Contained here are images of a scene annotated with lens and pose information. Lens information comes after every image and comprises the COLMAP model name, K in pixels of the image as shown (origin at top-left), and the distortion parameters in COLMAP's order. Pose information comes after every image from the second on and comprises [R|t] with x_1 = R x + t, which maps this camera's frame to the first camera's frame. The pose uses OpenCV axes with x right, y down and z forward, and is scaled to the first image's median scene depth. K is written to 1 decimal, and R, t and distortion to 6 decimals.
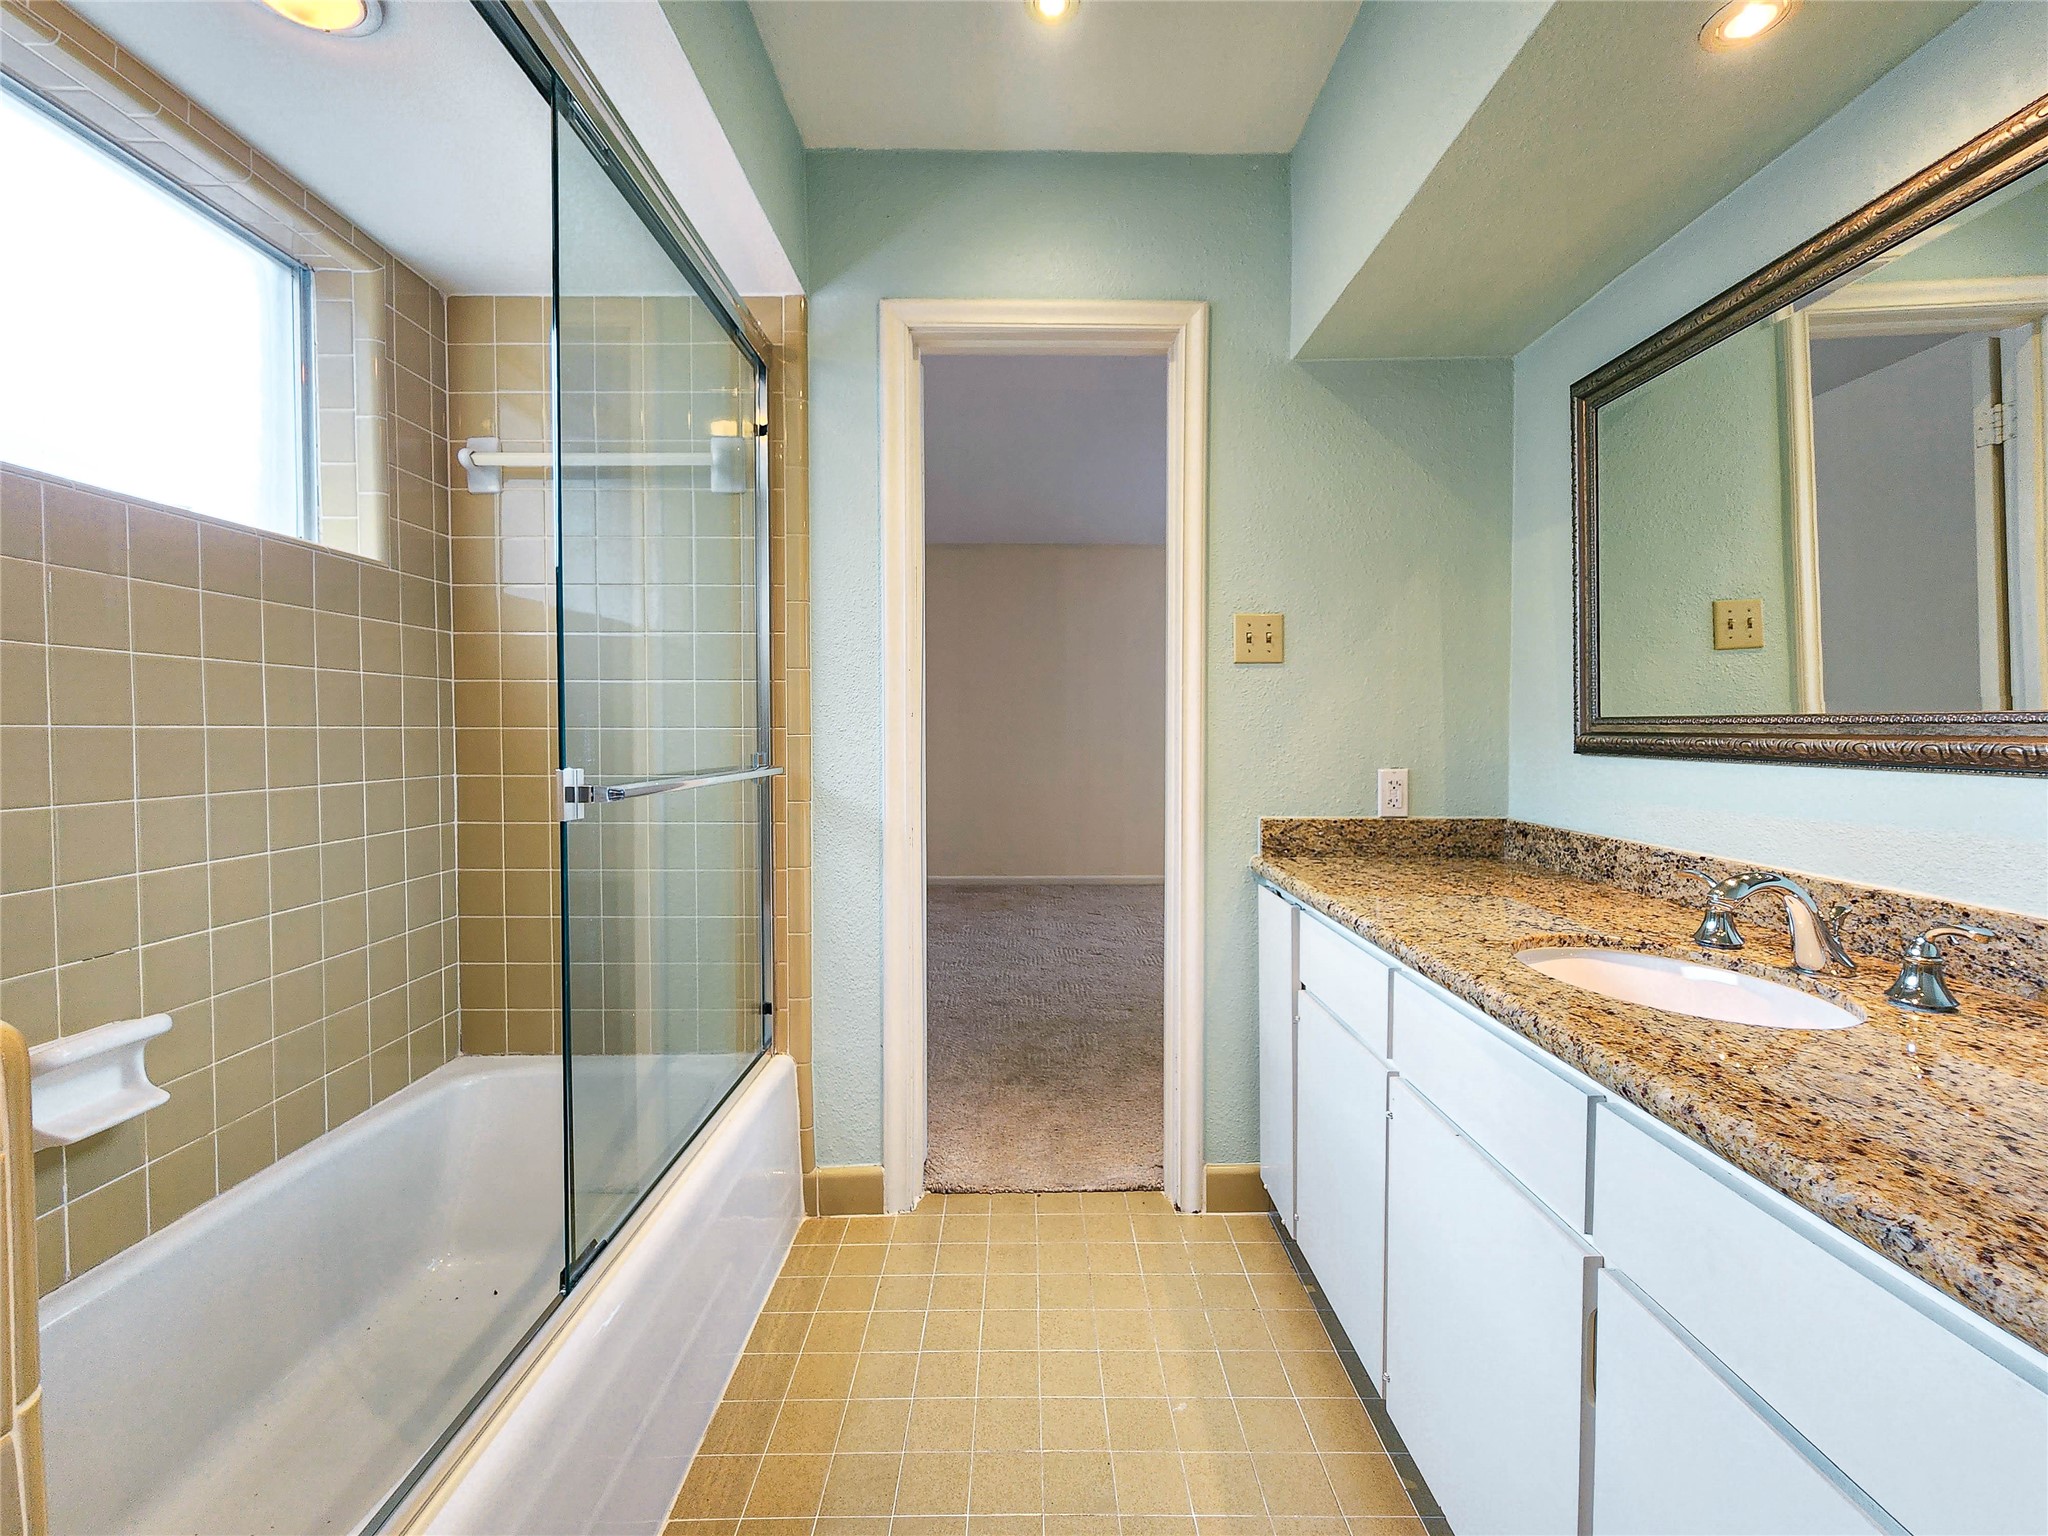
lens RADIAL K [[858.8, 0, 1024.8], [0, 858.8, 750.2], [0, 0, 1]] dist [0.003576, -0.000523]
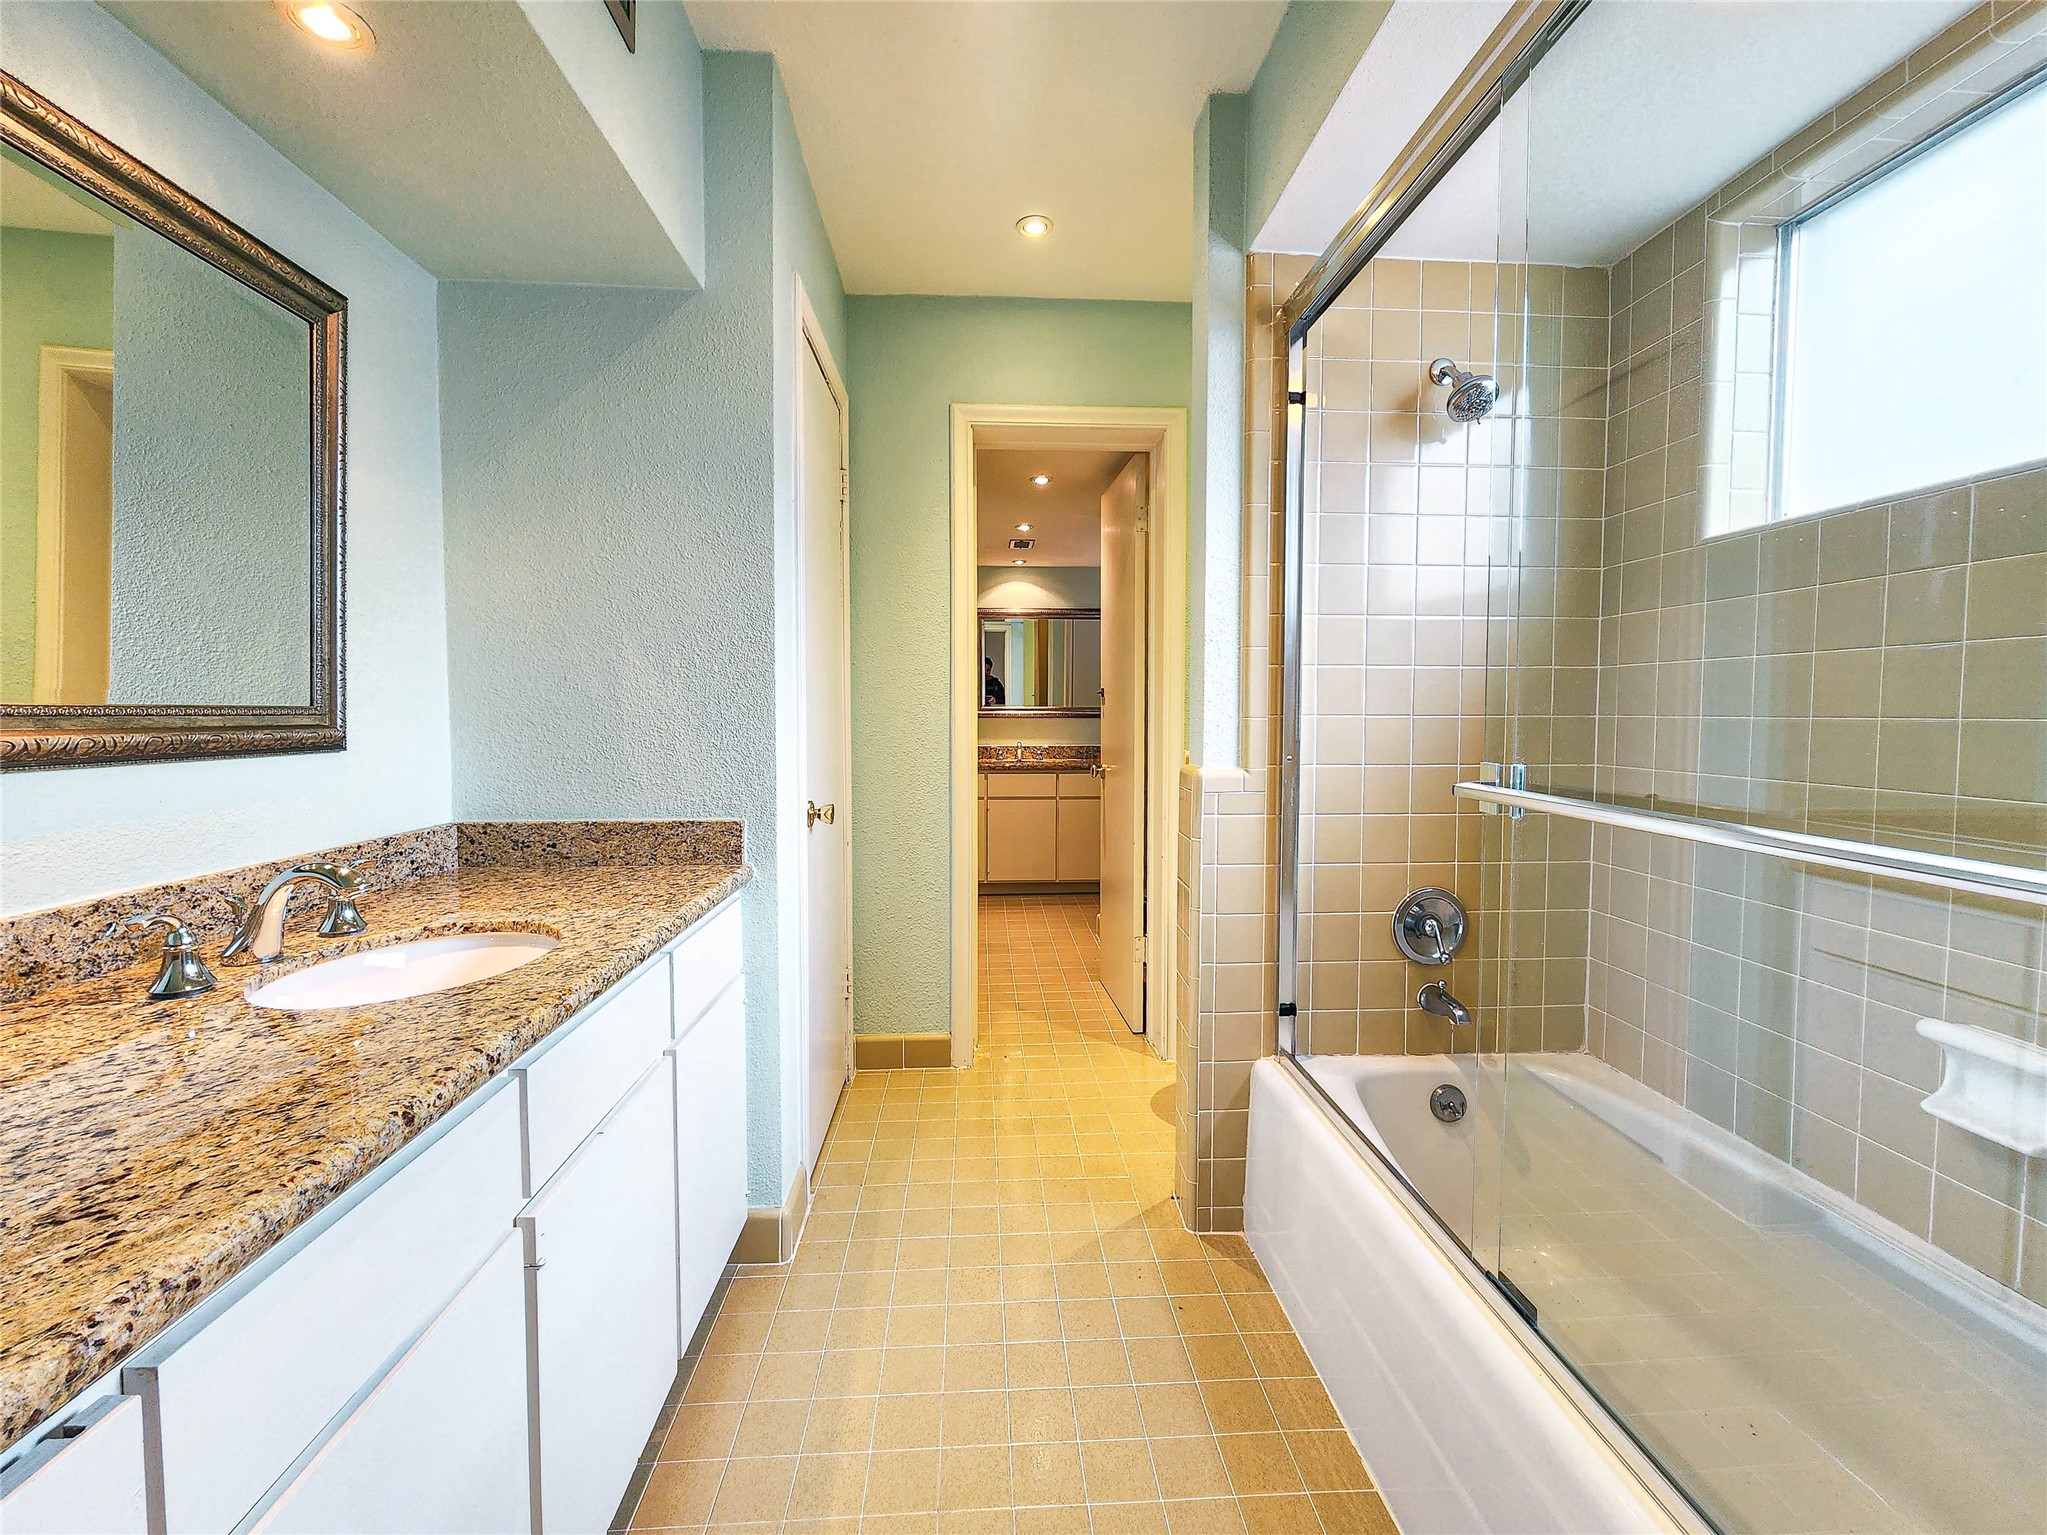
lens RADIAL K [[858.4, 0, 1021.5], [0, 858.4, 757.2], [0, 0, 1]] dist [0.003576, -0.000523]
pose [[-0.997651, 0.004310, -0.068359, 0.085300], [-0.000608, 0.997422, 0.071754, -0.052418], [0.068492, 0.071627, -0.995077, 1.945584]]
